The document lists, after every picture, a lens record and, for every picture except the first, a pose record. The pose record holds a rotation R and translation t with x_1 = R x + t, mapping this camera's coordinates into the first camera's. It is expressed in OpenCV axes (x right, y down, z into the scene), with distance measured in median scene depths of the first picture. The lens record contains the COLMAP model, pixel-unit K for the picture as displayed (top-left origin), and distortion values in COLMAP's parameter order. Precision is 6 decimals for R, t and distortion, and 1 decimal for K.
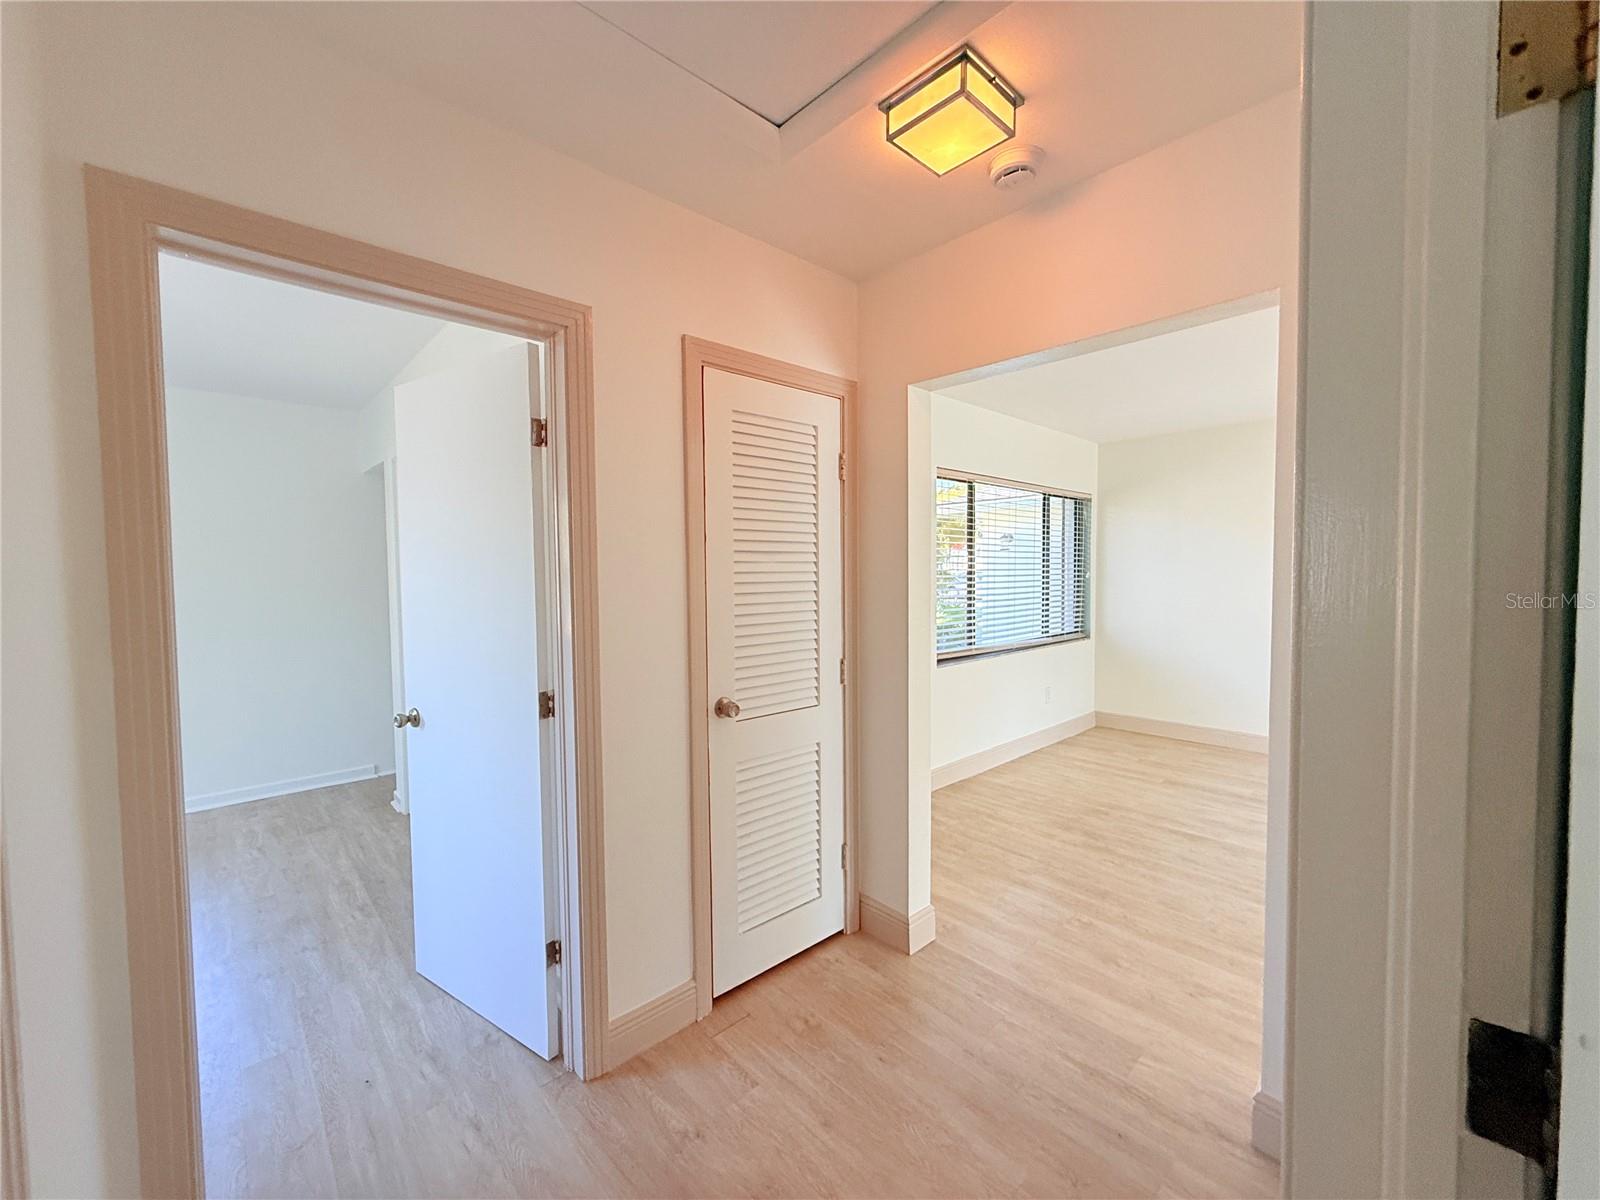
lens RADIAL K [[651.3, 0, 785.1], [0, 651.3, 601.4], [0, 0, 1]] dist [0.000322, -0.000086]
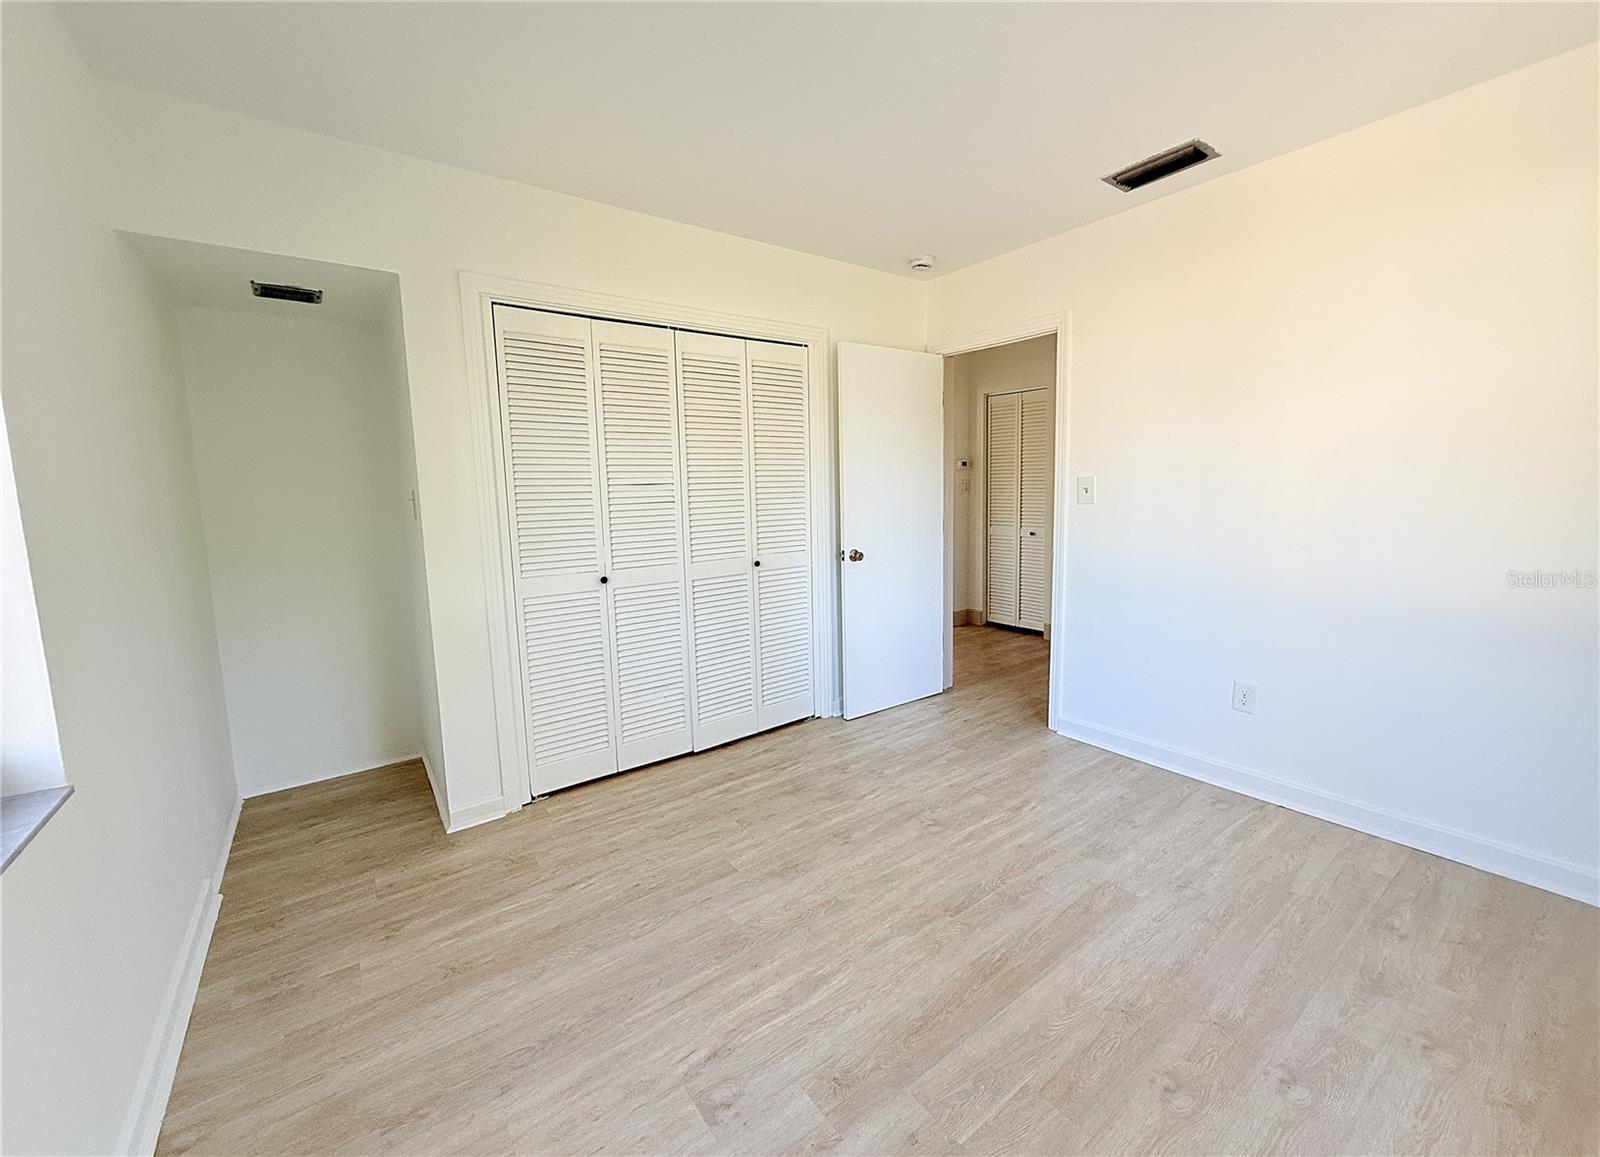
lens RADIAL K [[632.8, 0, 800.2], [0, 632.8, 556.2], [0, 0, 1]] dist [0.001287, 0.000213]
pose [[0.100669, -0.106695, 0.989182, -1.416133], [0.065855, 0.992767, 0.100380, -0.005623], [-0.992738, 0.055037, 0.106968, 0.691018]]
